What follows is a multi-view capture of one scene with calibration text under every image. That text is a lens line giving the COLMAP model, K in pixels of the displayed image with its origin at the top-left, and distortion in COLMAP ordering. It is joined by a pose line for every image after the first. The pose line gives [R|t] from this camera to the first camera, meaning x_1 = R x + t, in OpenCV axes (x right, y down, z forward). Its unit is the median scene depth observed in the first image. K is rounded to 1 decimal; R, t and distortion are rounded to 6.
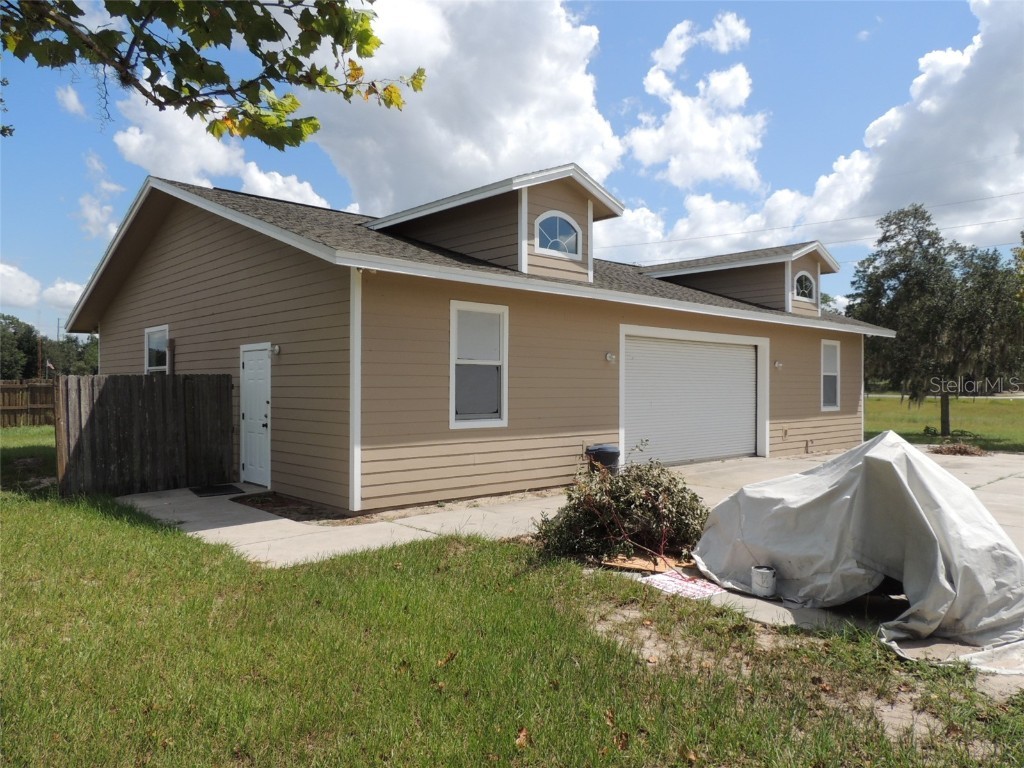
lens RADIAL K [[729.8, 0, 515.4], [0, 729.8, 386.0], [0, 0, 1]] dist [-0.019817, 0.002559]
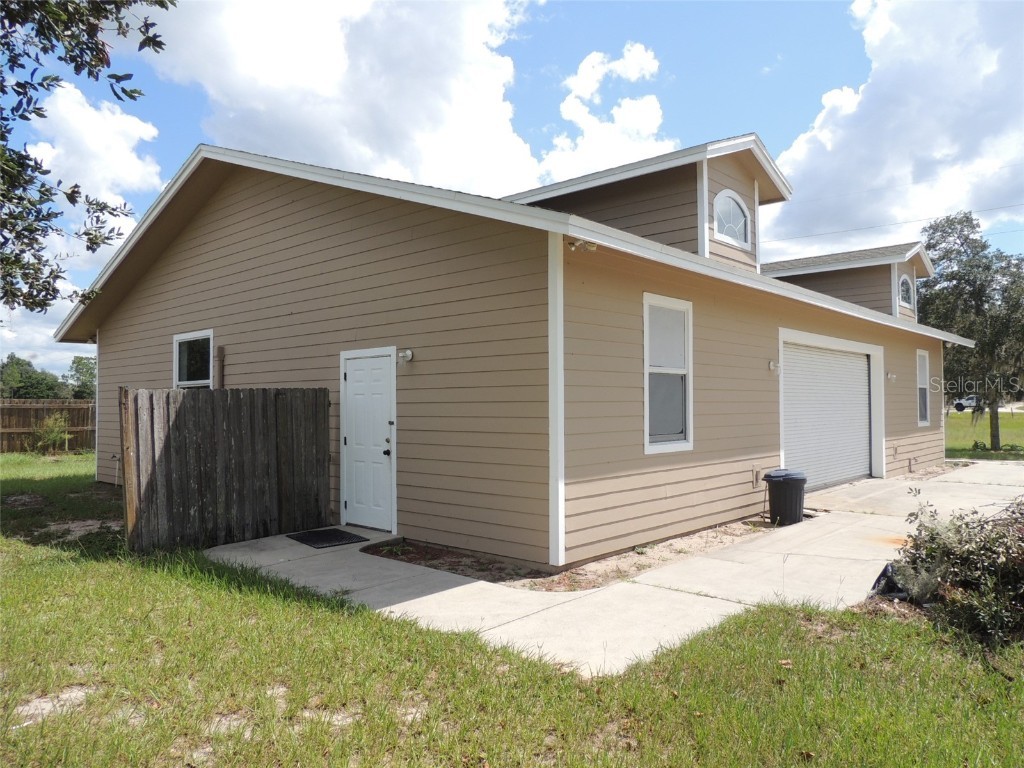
lens RADIAL K [[729.8, 0, 508.5], [0, 729.8, 386.8], [0, 0, 1]] dist [-0.019817, 0.002559]
pose [[0.996237, -0.005779, 0.086475, -0.280664], [0.007840, 0.999693, -0.023516, 0.002702], [-0.086313, 0.024106, 0.995976, 0.205037]]
